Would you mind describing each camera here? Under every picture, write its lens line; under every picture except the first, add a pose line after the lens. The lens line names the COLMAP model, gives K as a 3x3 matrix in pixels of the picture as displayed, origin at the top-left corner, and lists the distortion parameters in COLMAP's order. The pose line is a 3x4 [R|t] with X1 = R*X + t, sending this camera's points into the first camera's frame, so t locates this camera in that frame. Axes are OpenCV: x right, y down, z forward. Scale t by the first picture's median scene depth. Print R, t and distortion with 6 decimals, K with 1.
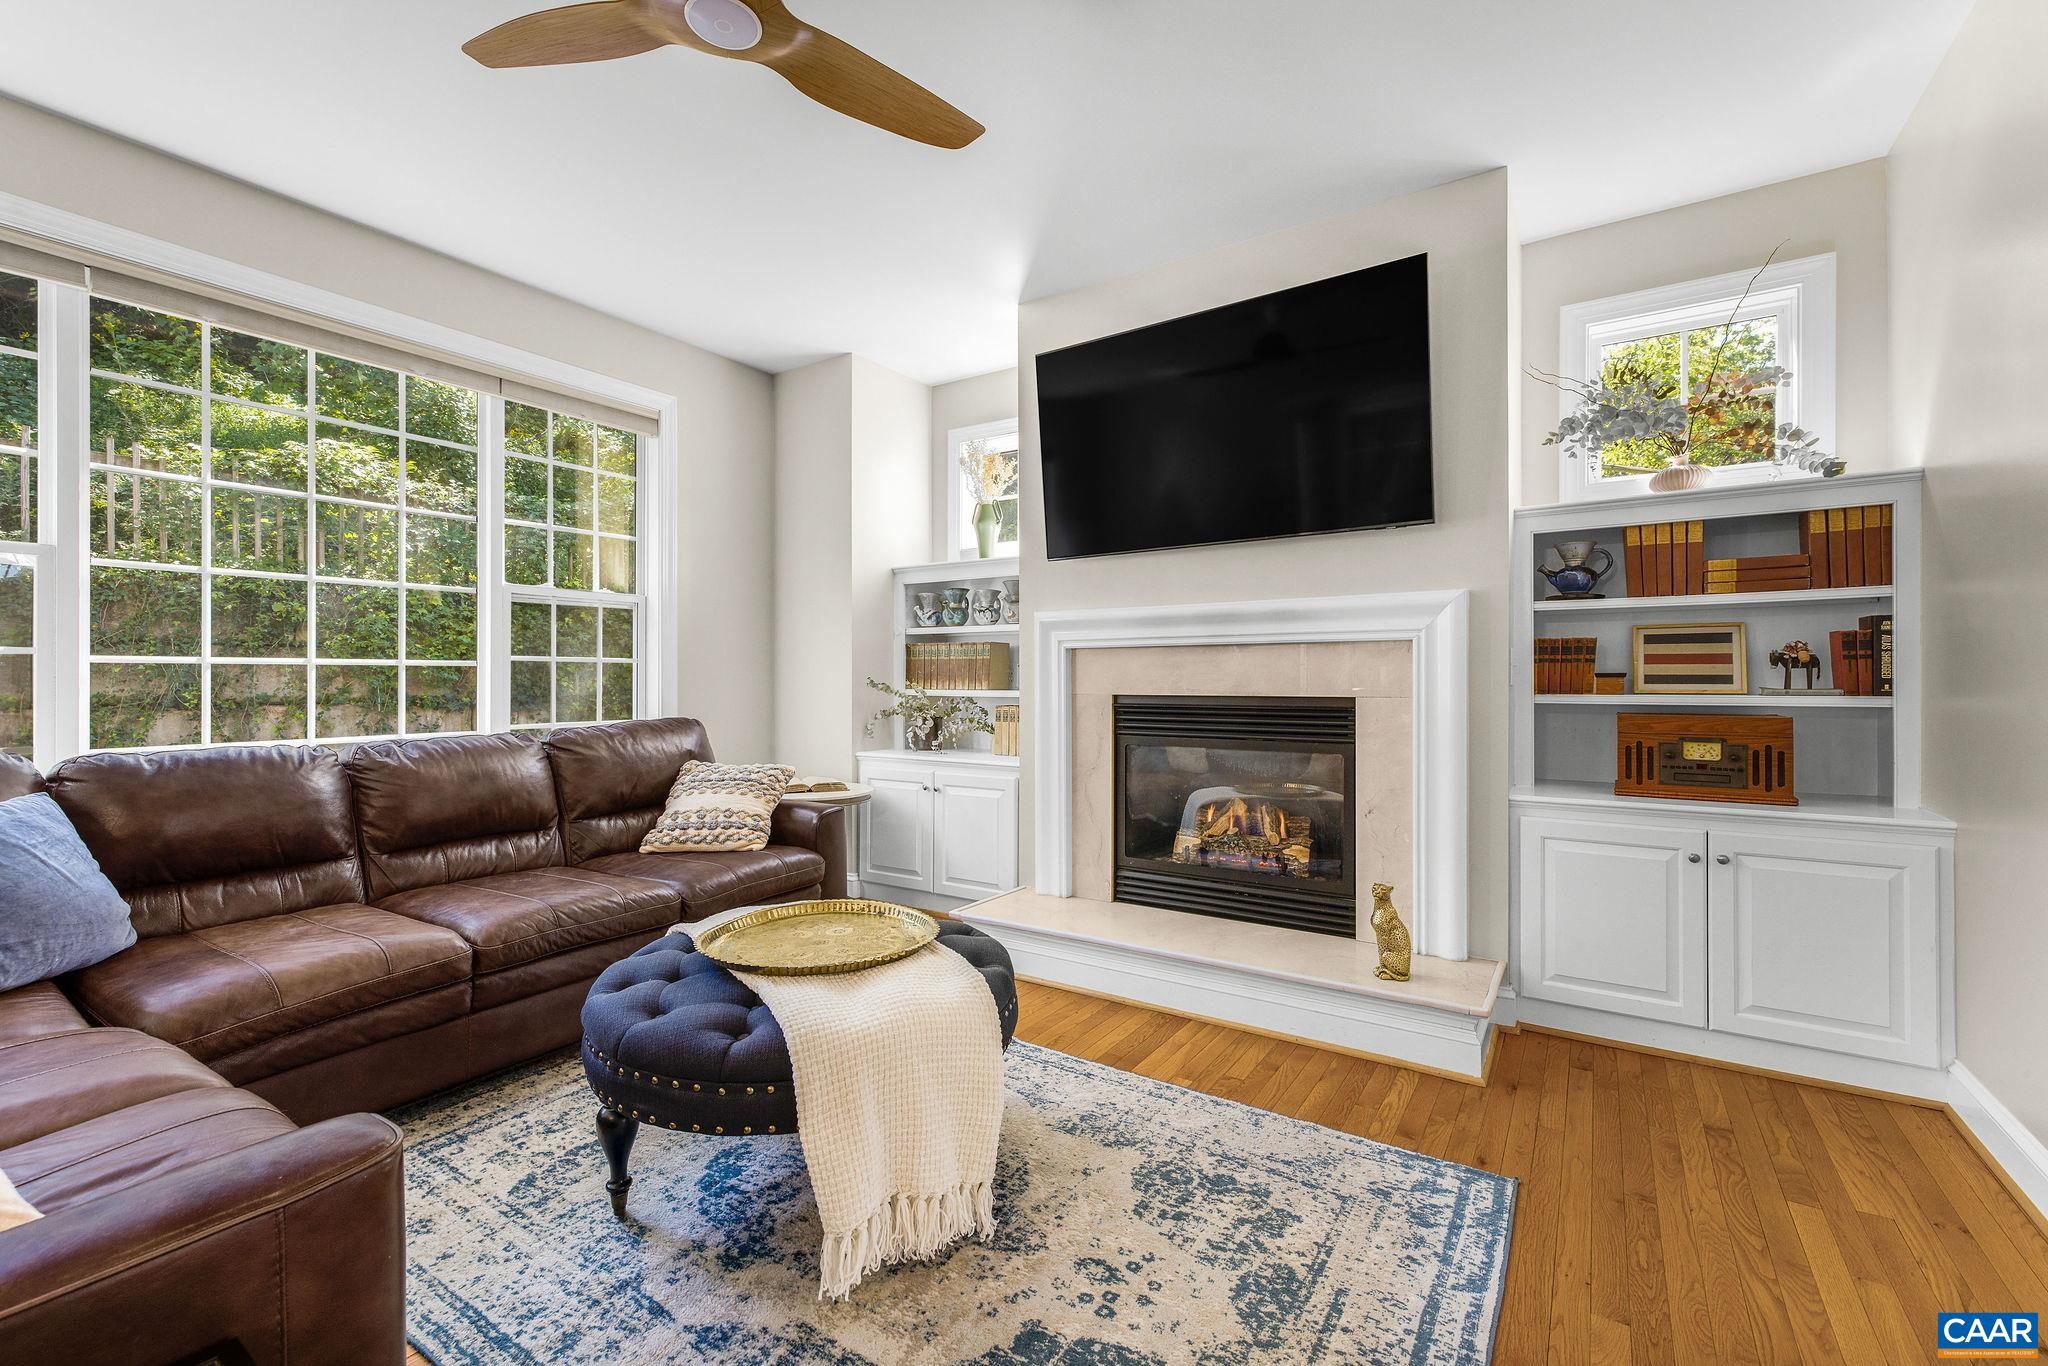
lens RADIAL K [[868.5, 0, 1022.0], [0, 868.5, 673.3], [0, 0, 1]] dist [0.002695, 0.000301]
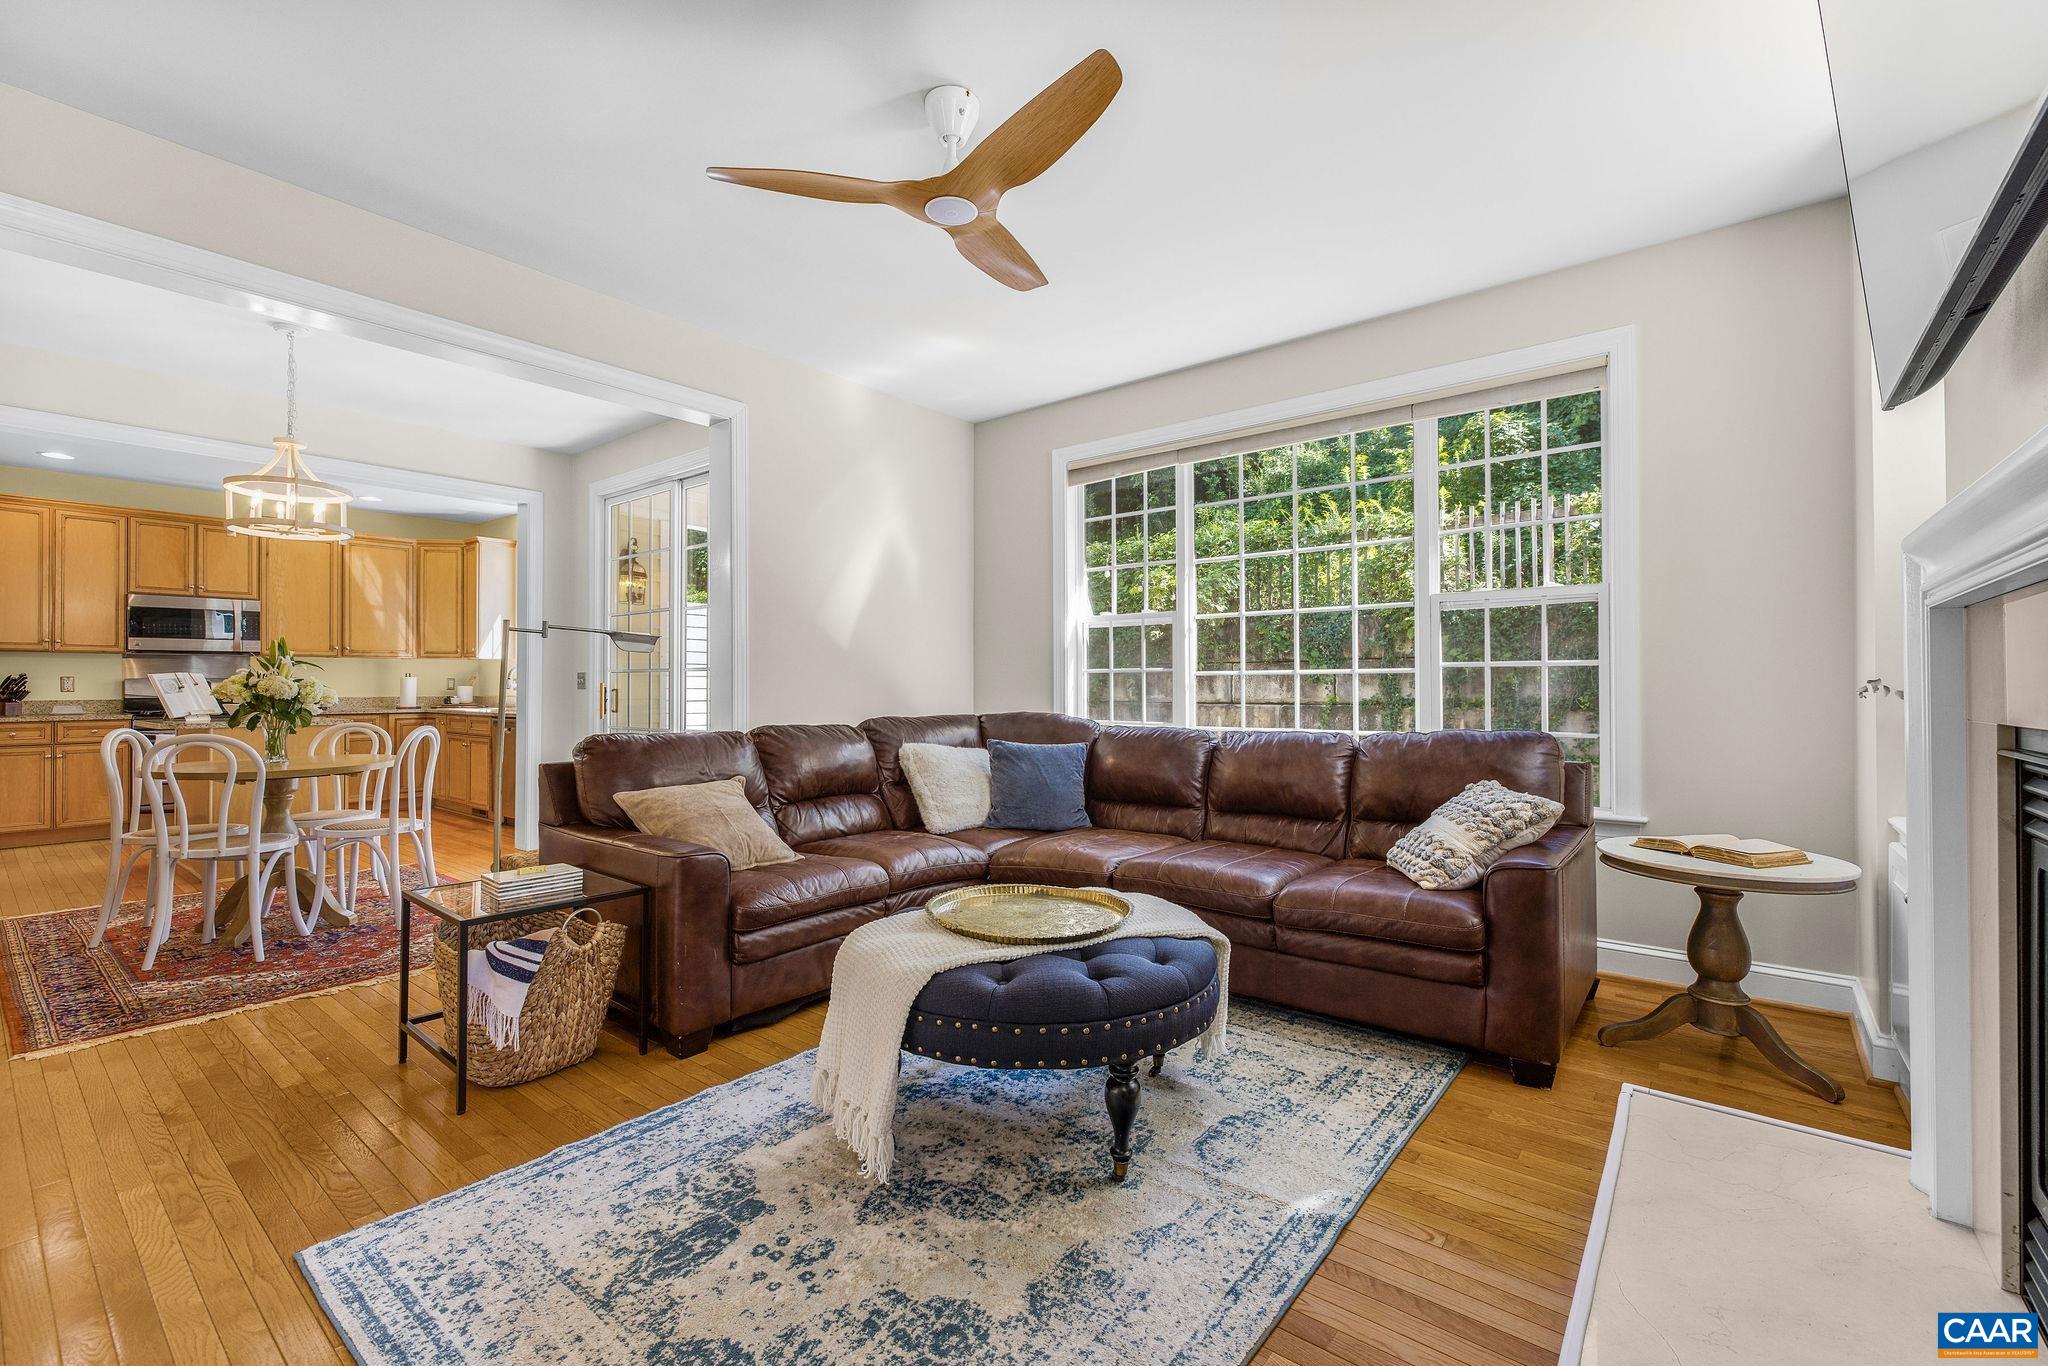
lens RADIAL K [[868.5, 0, 1021.3], [0, 868.5, 683.7], [0, 0, 1]] dist [0.002695, 0.000301]
pose [[-0.093867, -0.002937, -0.995580, 0.637243], [0.007379, 0.999966, -0.003646, 0.006844], [0.995557, -0.007689, -0.093842, 0.780636]]
